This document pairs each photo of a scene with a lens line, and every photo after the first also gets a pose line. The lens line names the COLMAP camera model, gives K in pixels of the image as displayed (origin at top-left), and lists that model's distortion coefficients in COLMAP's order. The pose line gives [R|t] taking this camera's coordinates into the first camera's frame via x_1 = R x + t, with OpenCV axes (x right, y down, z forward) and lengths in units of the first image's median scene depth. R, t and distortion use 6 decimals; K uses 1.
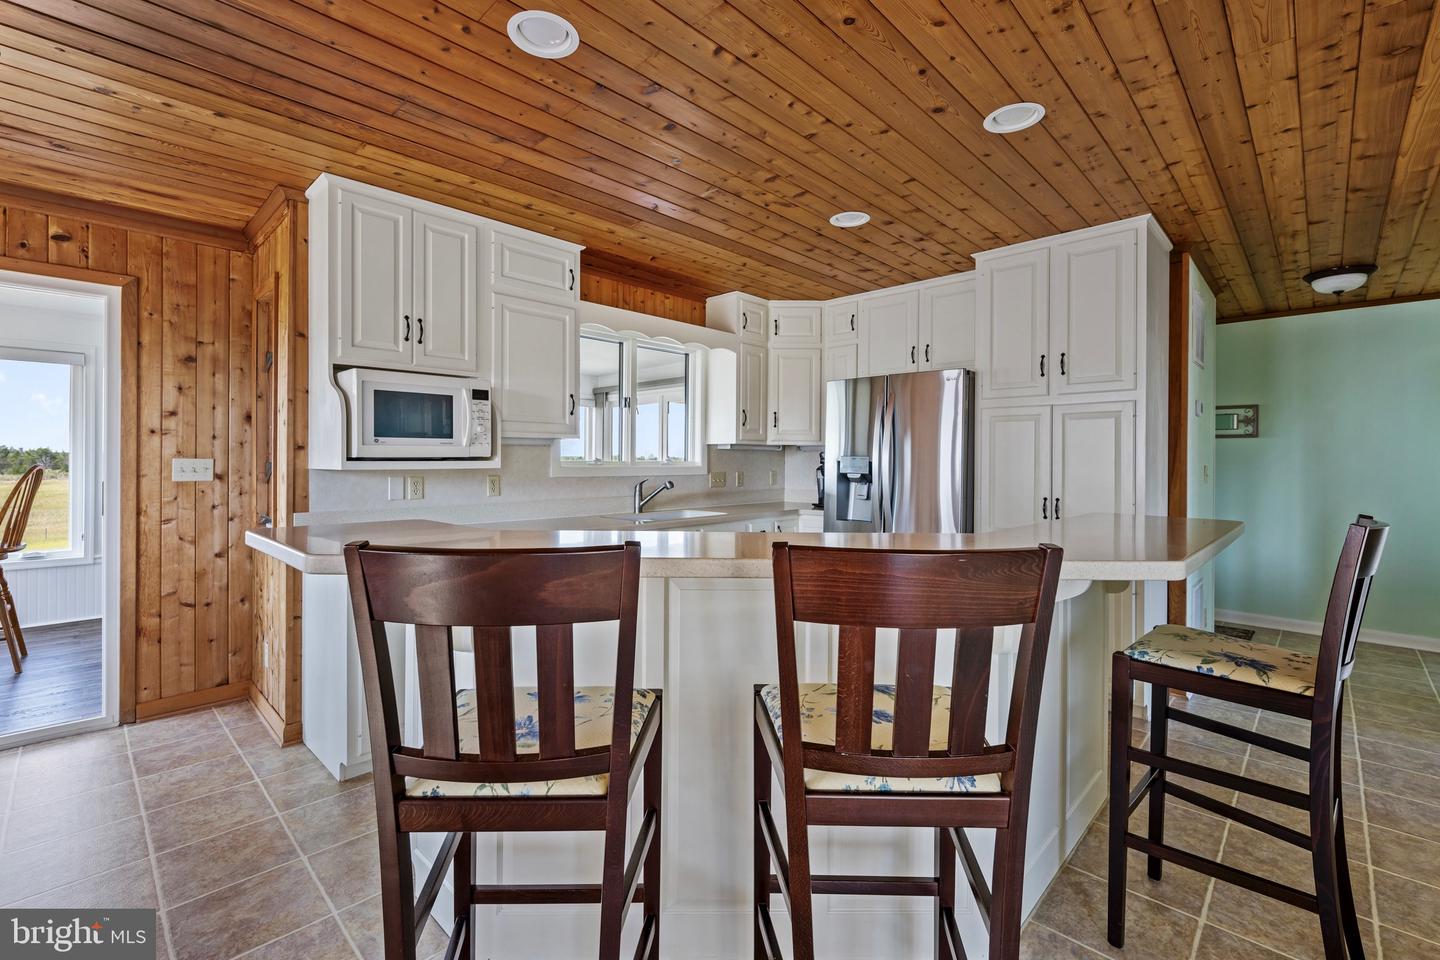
lens RADIAL K [[622.0, 0, 719.8], [0, 622.0, 477.6], [0, 0, 1]] dist [-0.018669, -0.000211]
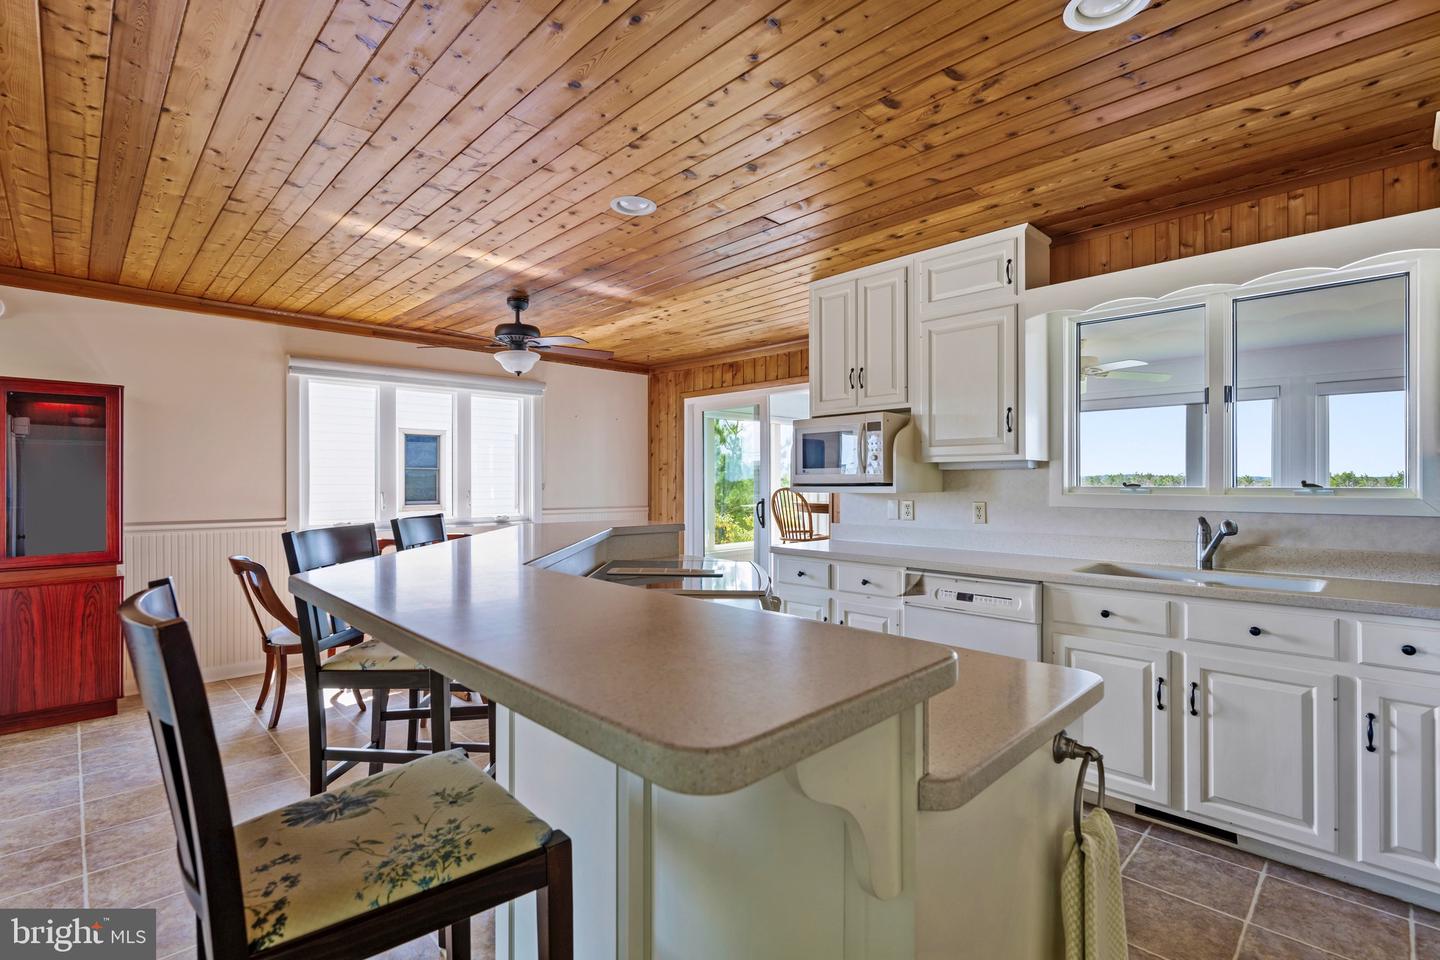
lens RADIAL K [[644.2, 0, 719.1], [0, 644.2, 478.5], [0, 0, 1]] dist [0.007084, 0.000065]
pose [[-0.005008, -0.005353, -0.999973, 0.703295], [-0.022567, 0.999732, -0.005238, -0.027930], [0.999733, 0.022540, -0.005128, 0.681584]]
